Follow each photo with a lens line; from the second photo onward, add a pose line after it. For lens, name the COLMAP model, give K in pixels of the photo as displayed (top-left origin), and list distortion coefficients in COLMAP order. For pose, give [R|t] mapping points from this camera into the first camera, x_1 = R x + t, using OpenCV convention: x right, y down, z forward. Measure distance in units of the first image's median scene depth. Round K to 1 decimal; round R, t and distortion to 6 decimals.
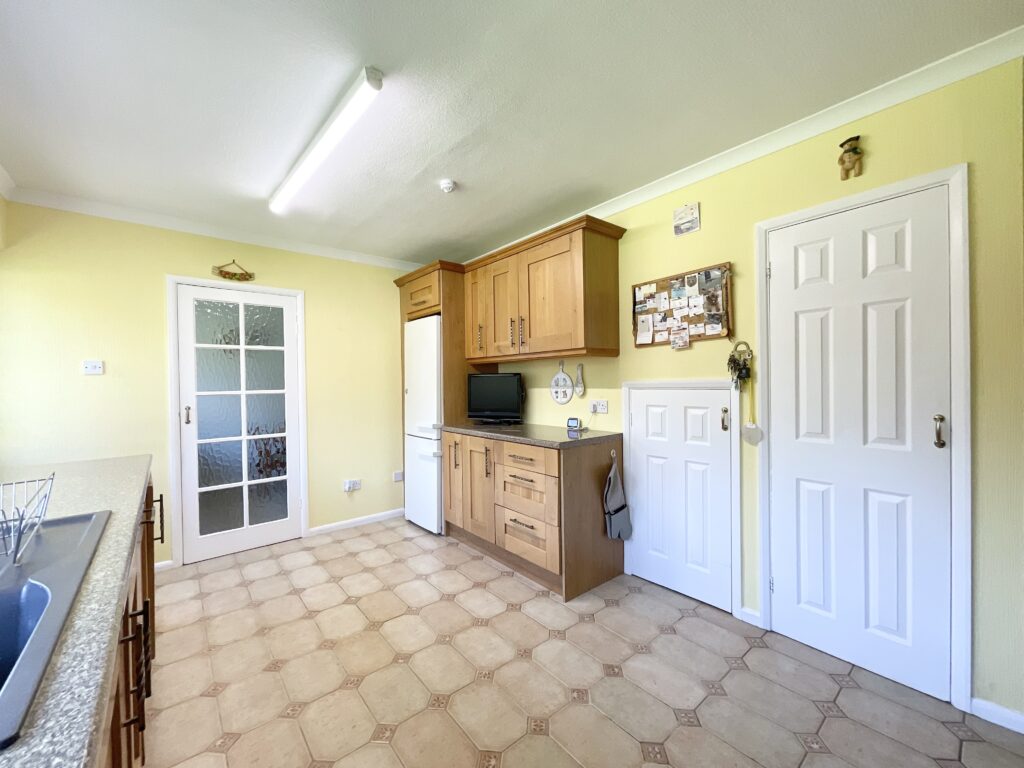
lens RADIAL K [[413.7, 0, 513.7], [0, 413.7, 385.1], [0, 0, 1]] dist [-0.010951, 0.000998]
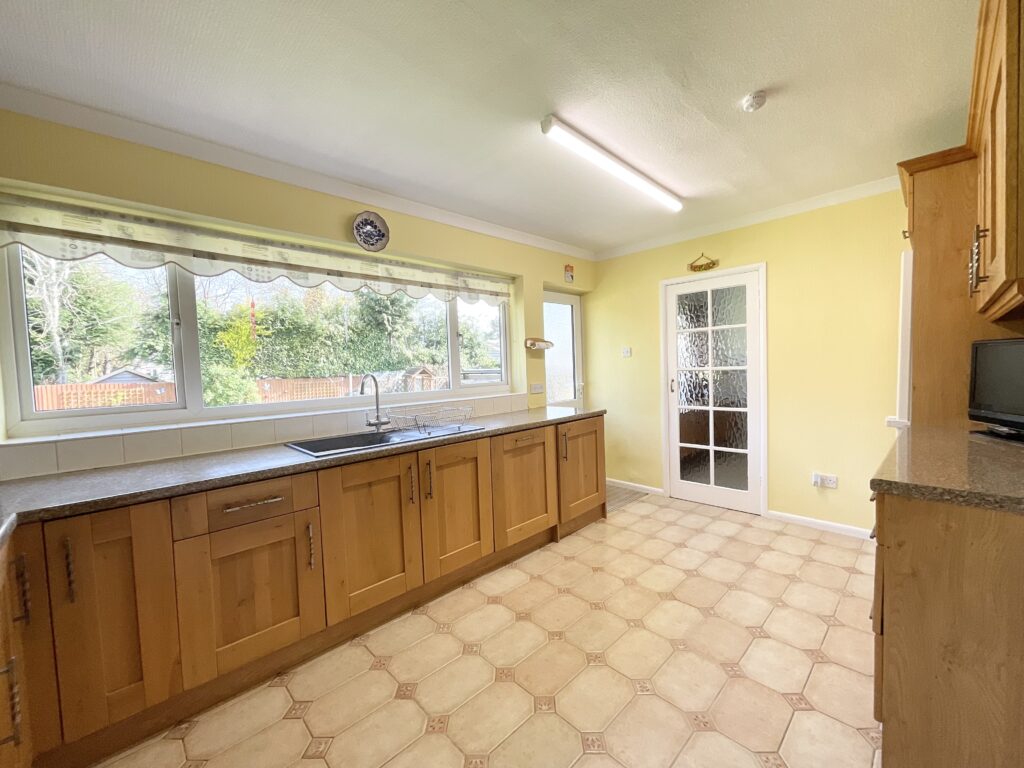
lens RADIAL K [[413.7, 0, 512.2], [0, 413.7, 386.8], [0, 0, 1]] dist [-0.010951, 0.000998]
pose [[0.055265, 0.059571, -0.996693, 0.492307], [0.025783, 0.997801, 0.061067, -0.017103], [0.998139, -0.029073, 0.053607, 0.422853]]
